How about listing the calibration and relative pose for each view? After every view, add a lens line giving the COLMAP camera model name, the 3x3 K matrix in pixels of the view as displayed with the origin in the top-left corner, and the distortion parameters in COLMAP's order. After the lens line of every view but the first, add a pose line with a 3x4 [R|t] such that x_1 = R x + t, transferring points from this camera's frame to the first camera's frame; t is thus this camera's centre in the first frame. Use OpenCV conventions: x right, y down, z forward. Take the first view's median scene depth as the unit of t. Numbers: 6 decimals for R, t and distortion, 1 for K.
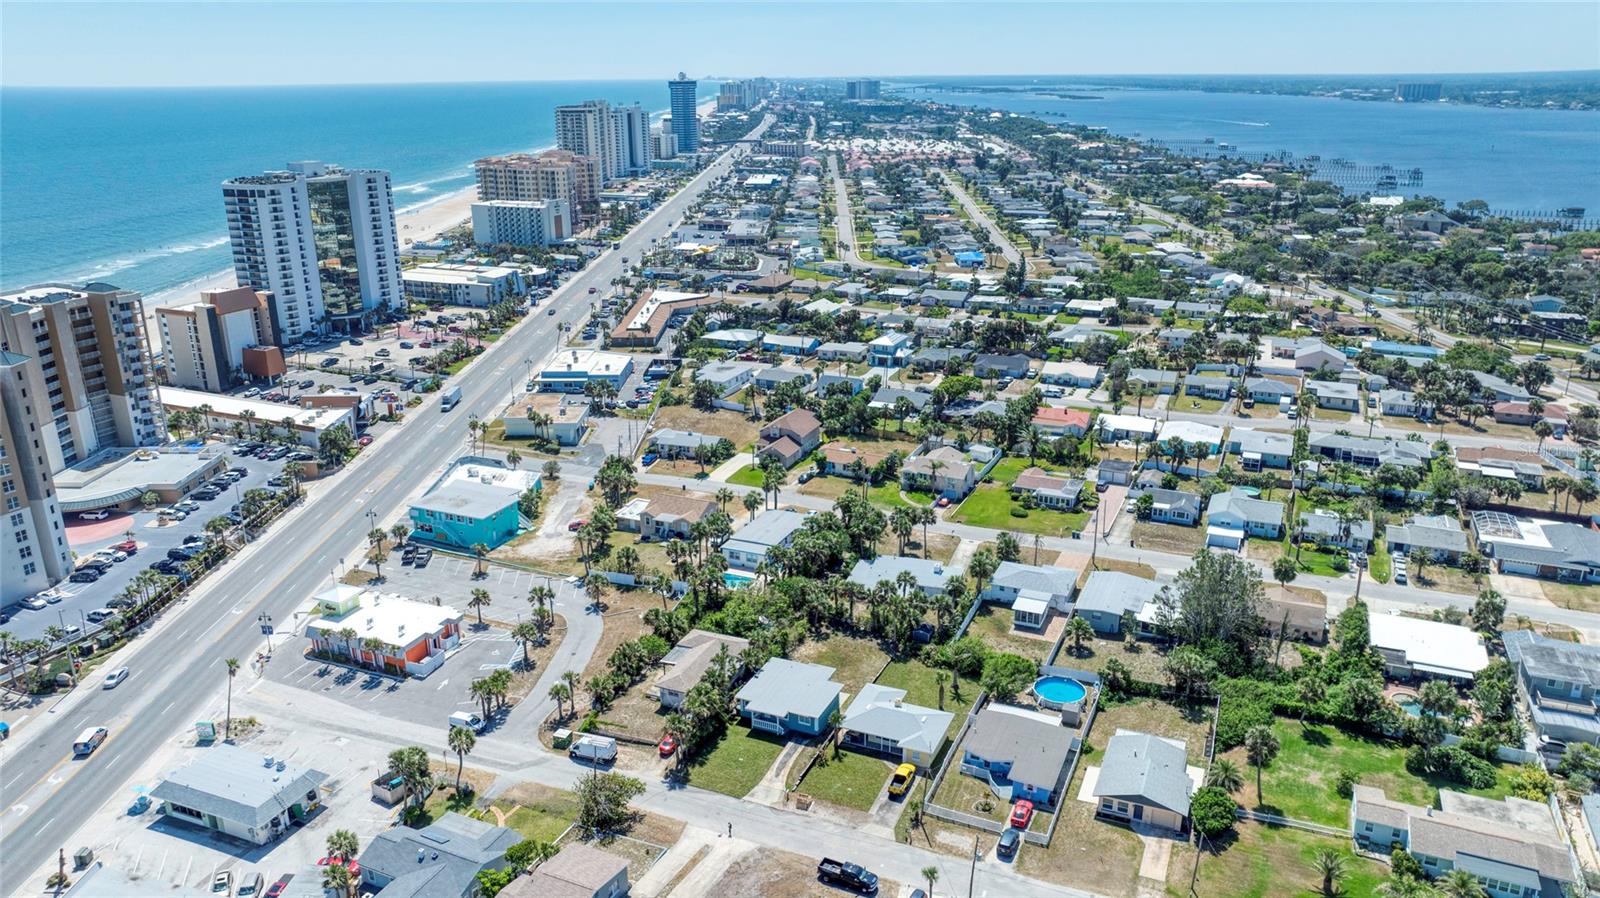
lens RADIAL K [[1129.0, 0, 804.7], [0, 1129.0, 448.5], [0, 0, 1]] dist [-0.025167, 0.015452]
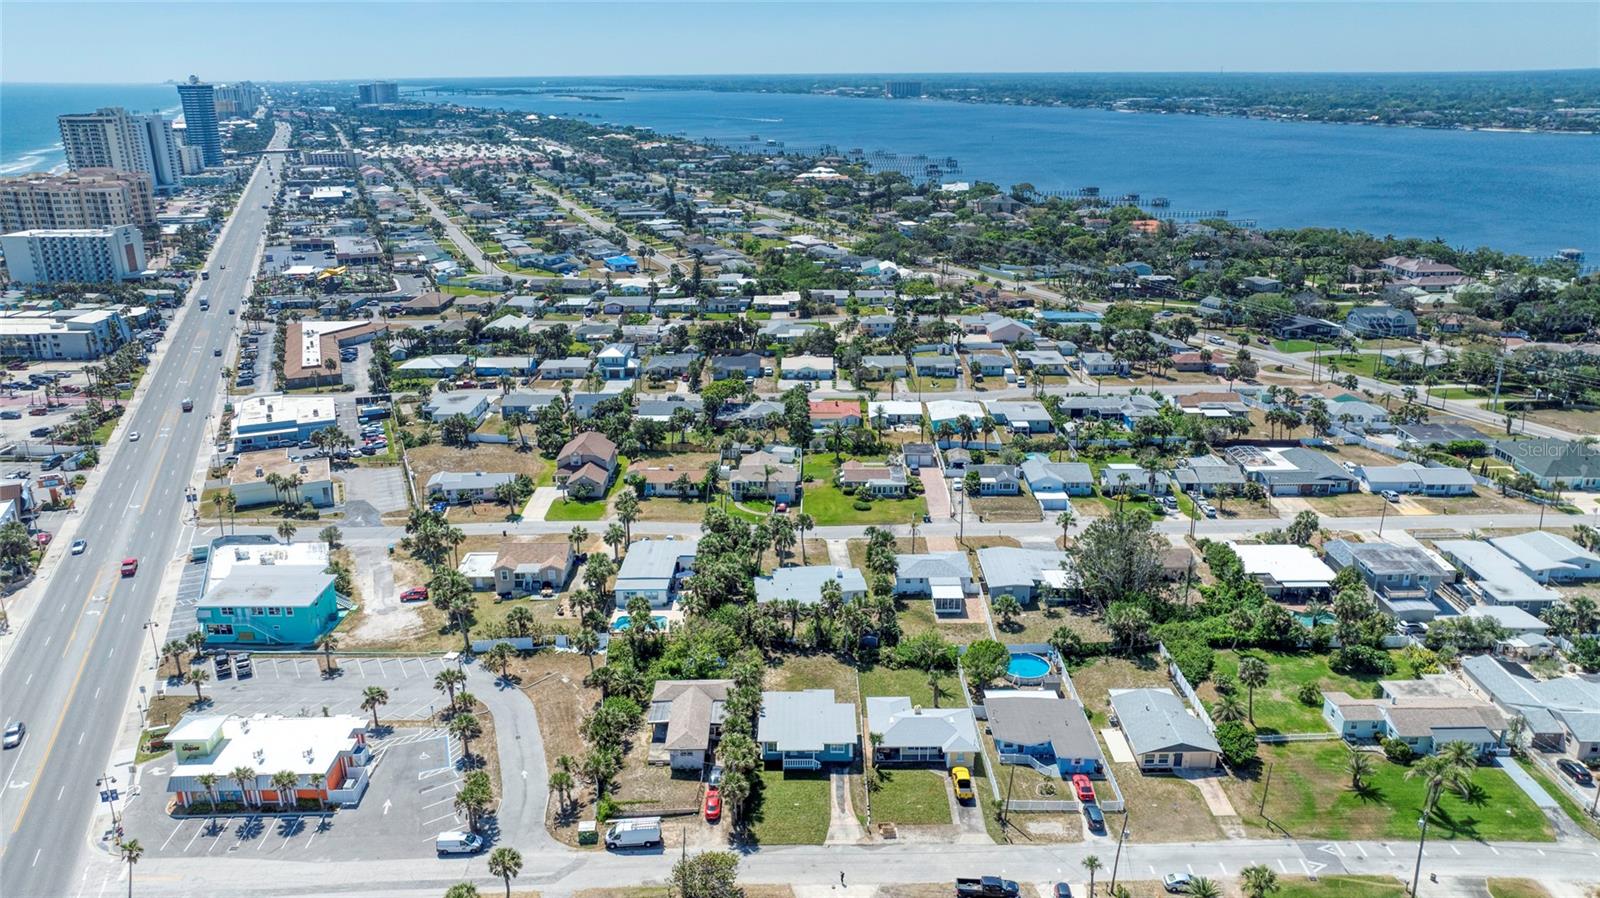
lens RADIAL K [[1129.0, 0, 804.7], [0, 1129.0, 448.5], [0, 0, 1]] dist [-0.025167, 0.015452]
pose [[0.915942, -0.126219, 0.380945, -0.210562], [0.126668, 0.991655, 0.024006, -0.022748], [-0.380796, 0.026266, 0.924286, 0.068961]]
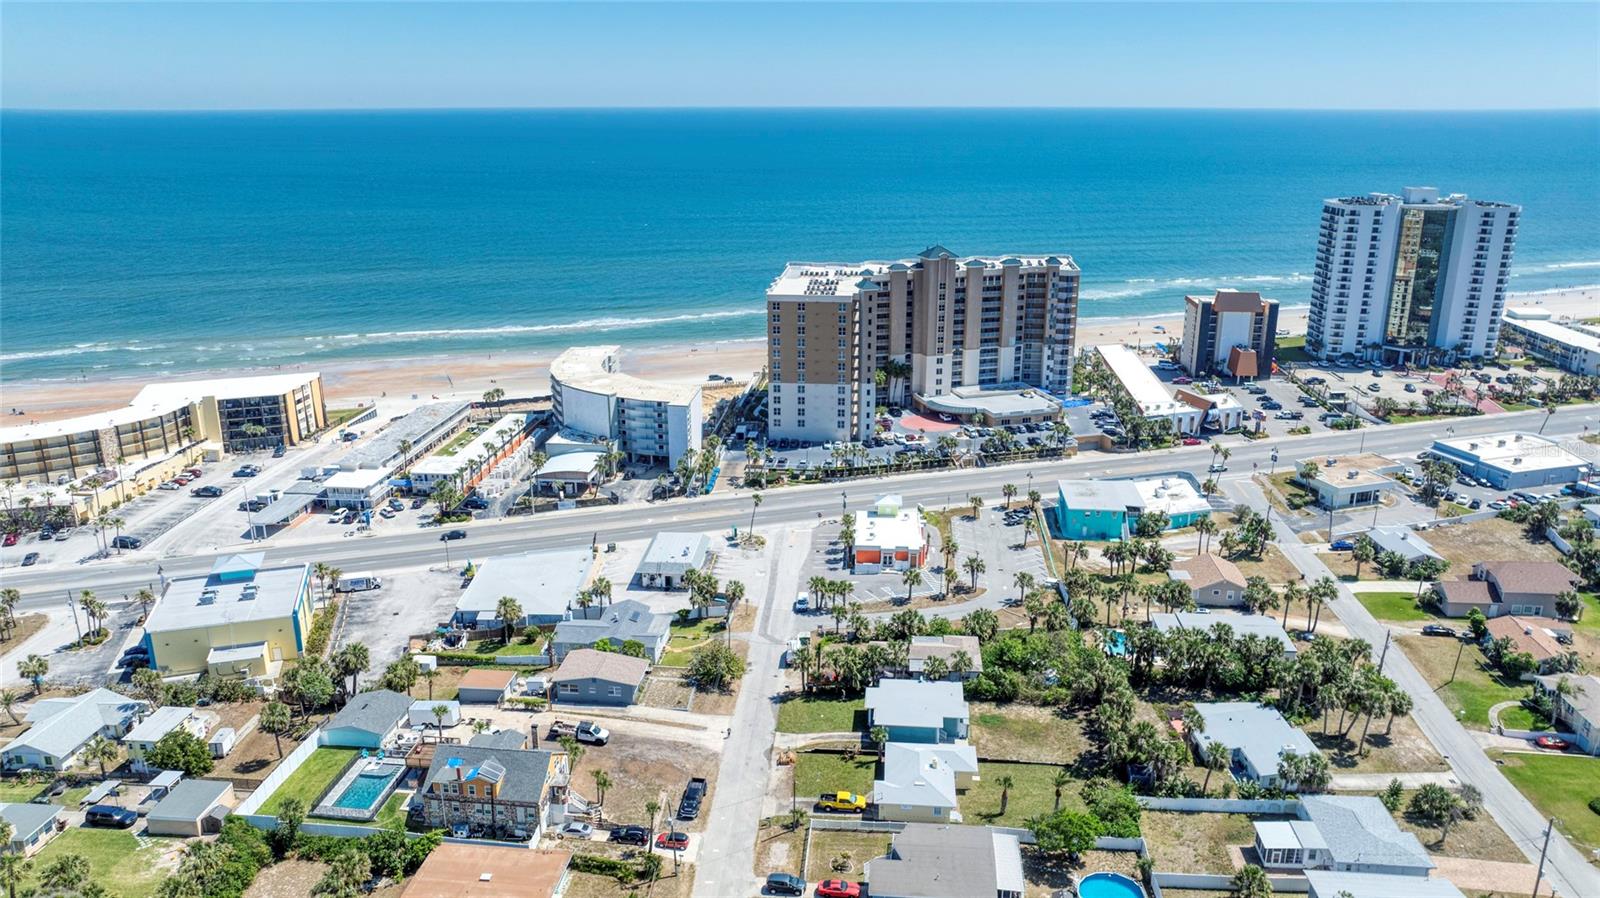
lens RADIAL K [[1129.0, 0, 804.7], [0, 1129.0, 448.5], [0, 0, 1]] dist [-0.025167, 0.015452]
pose [[0.323508, 0.287673, -0.901436, 0.493855], [-0.302615, 0.934087, 0.189490, -0.099976], [0.896530, 0.211487, 0.389238, 0.284037]]
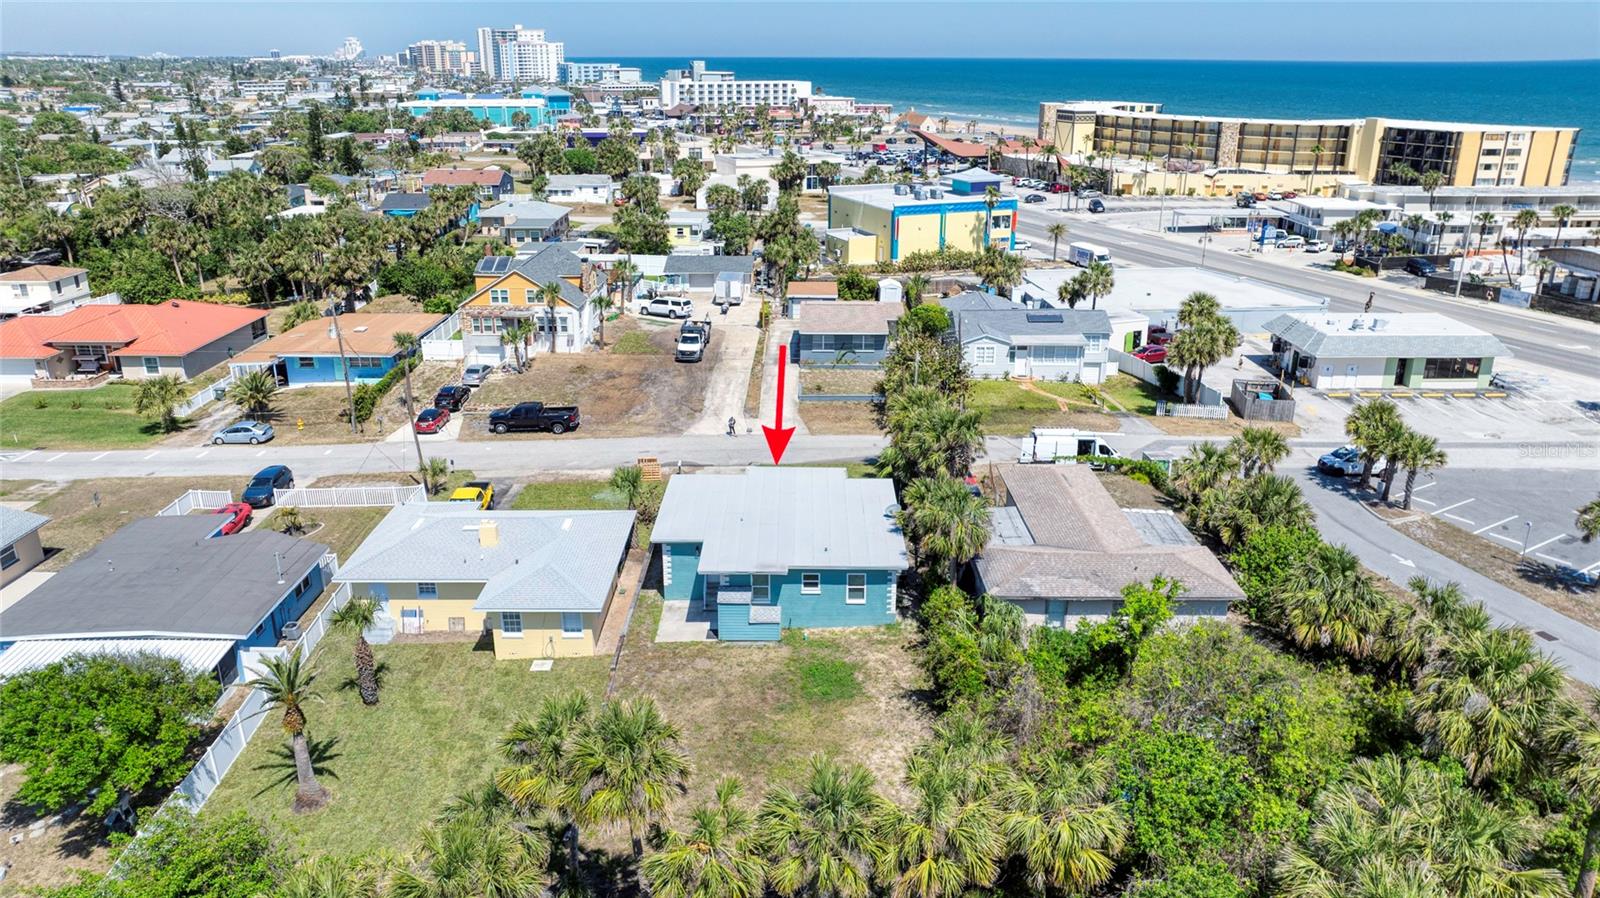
lens RADIAL K [[1129.0, 0, 804.7], [0, 1129.0, 448.5], [0, 0, 1]] dist [-0.025167, 0.015452]
pose [[-0.913908, 0.140539, -0.380815, 0.075370], [-0.123525, 0.797371, 0.590713, -0.018891], [0.386669, 0.586898, -0.711363, 0.770950]]
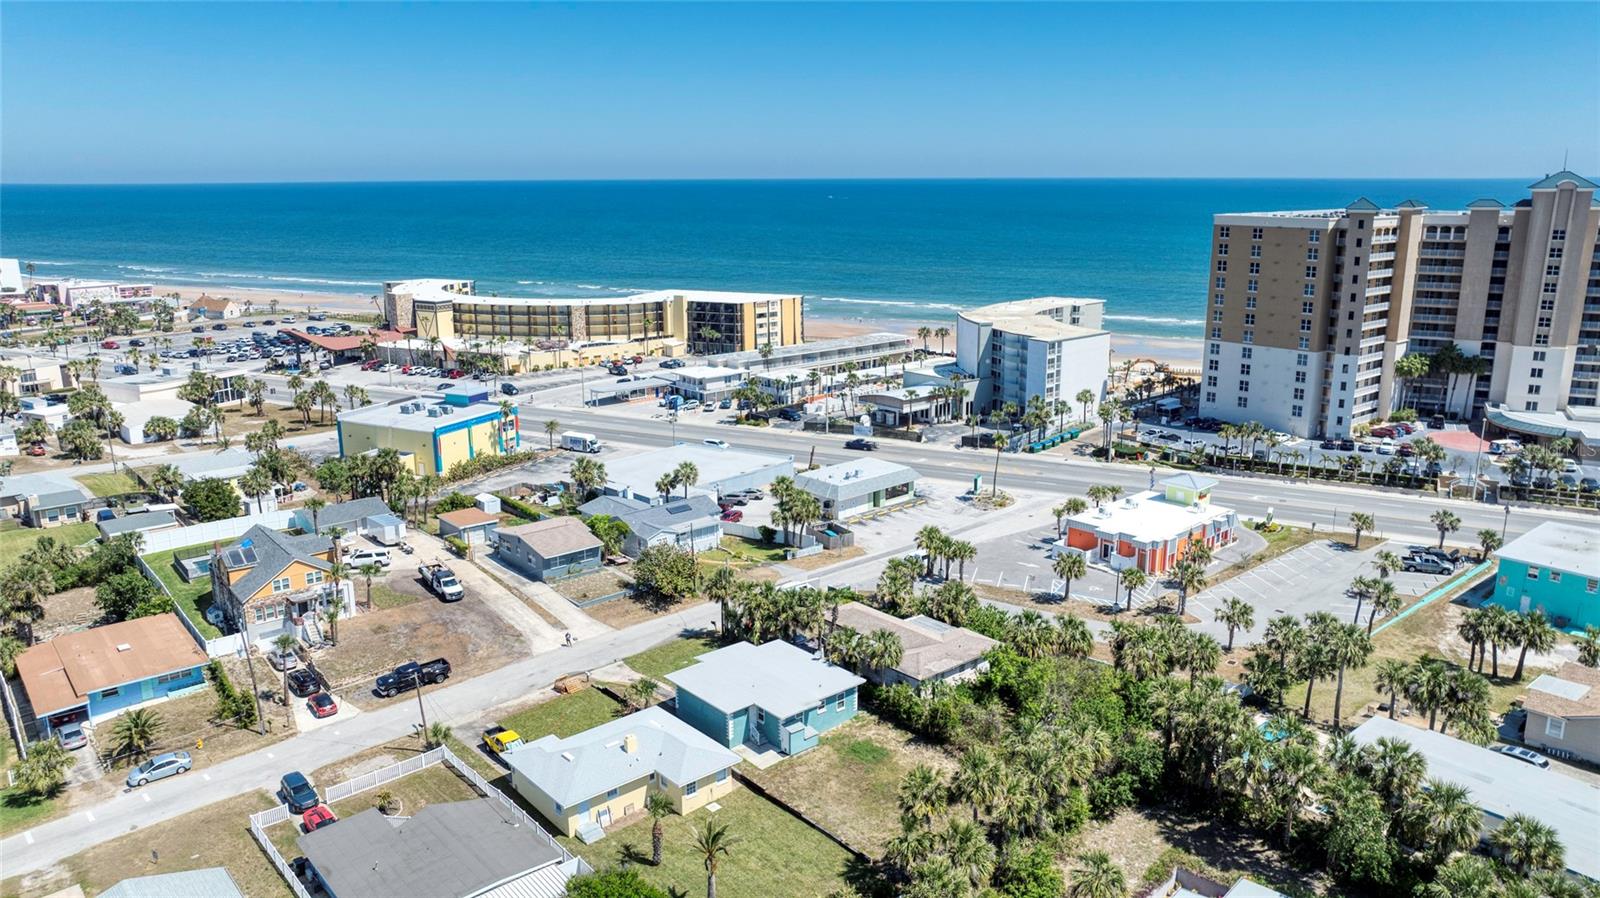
lens RADIAL K [[1129.0, 0, 804.7], [0, 1129.0, 448.5], [0, 0, 1]] dist [-0.025167, 0.015452]
pose [[-0.422849, 0.224208, -0.878026, 0.304746], [-0.280213, 0.889074, 0.361977, -0.080750], [0.861789, 0.399096, -0.313118, 0.712400]]
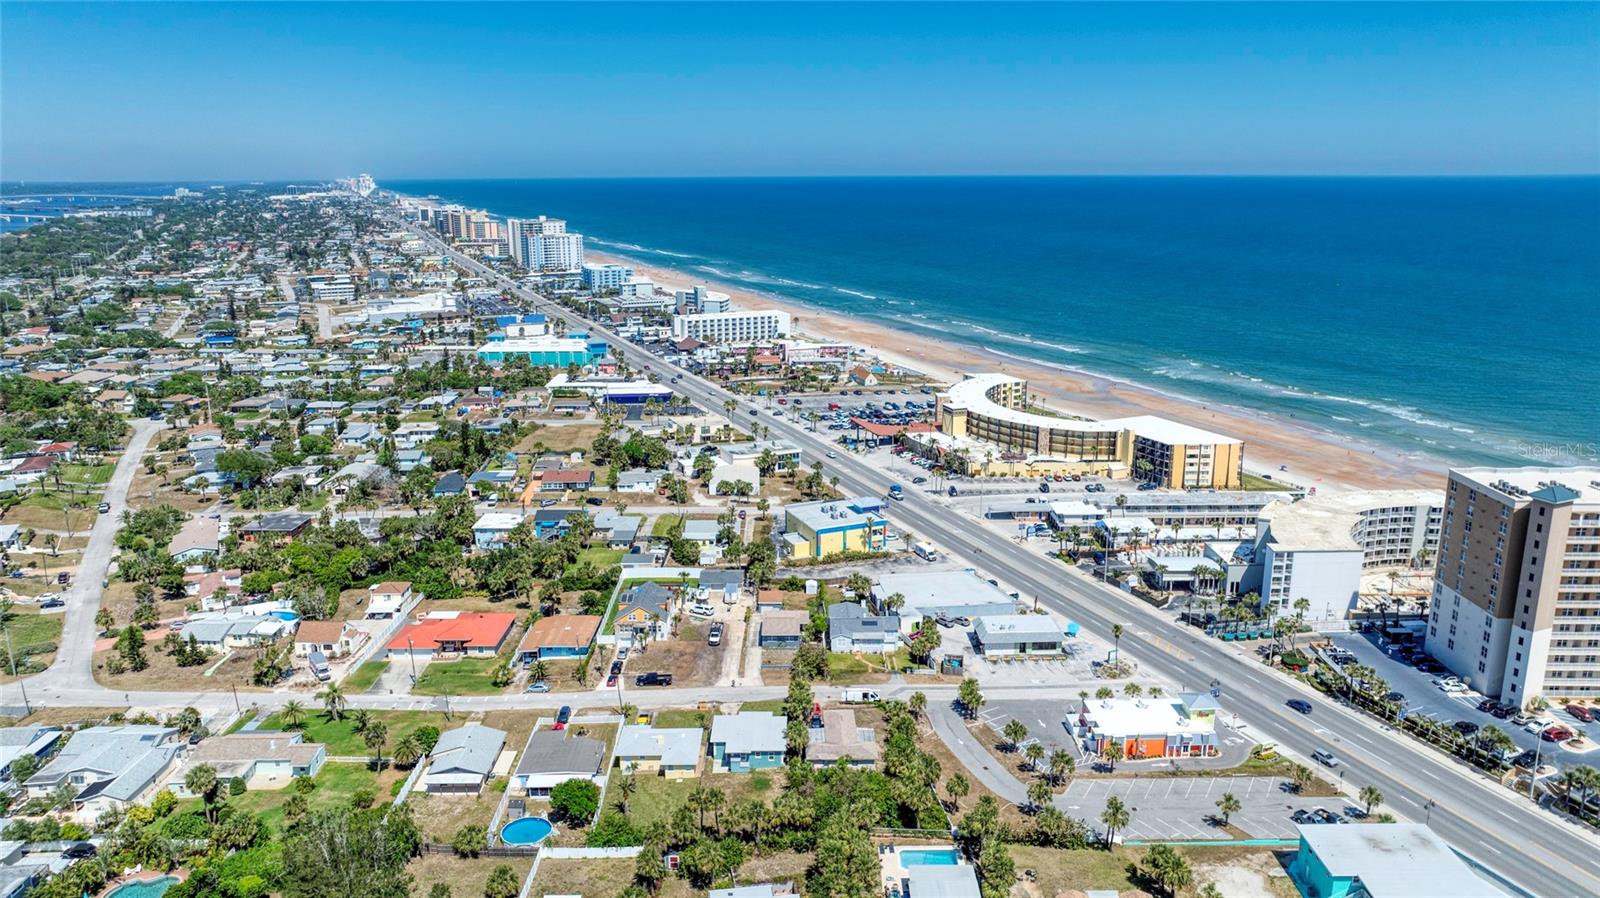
lens RADIAL K [[1129.0, 0, 804.7], [0, 1129.0, 448.5], [0, 0, 1]] dist [-0.025167, 0.015452]
pose [[-0.911008, 0.112325, -0.396798, 0.234406], [-0.118020, 0.850934, 0.511842, -0.414074], [0.395141, 0.513122, -0.761951, 1.096961]]
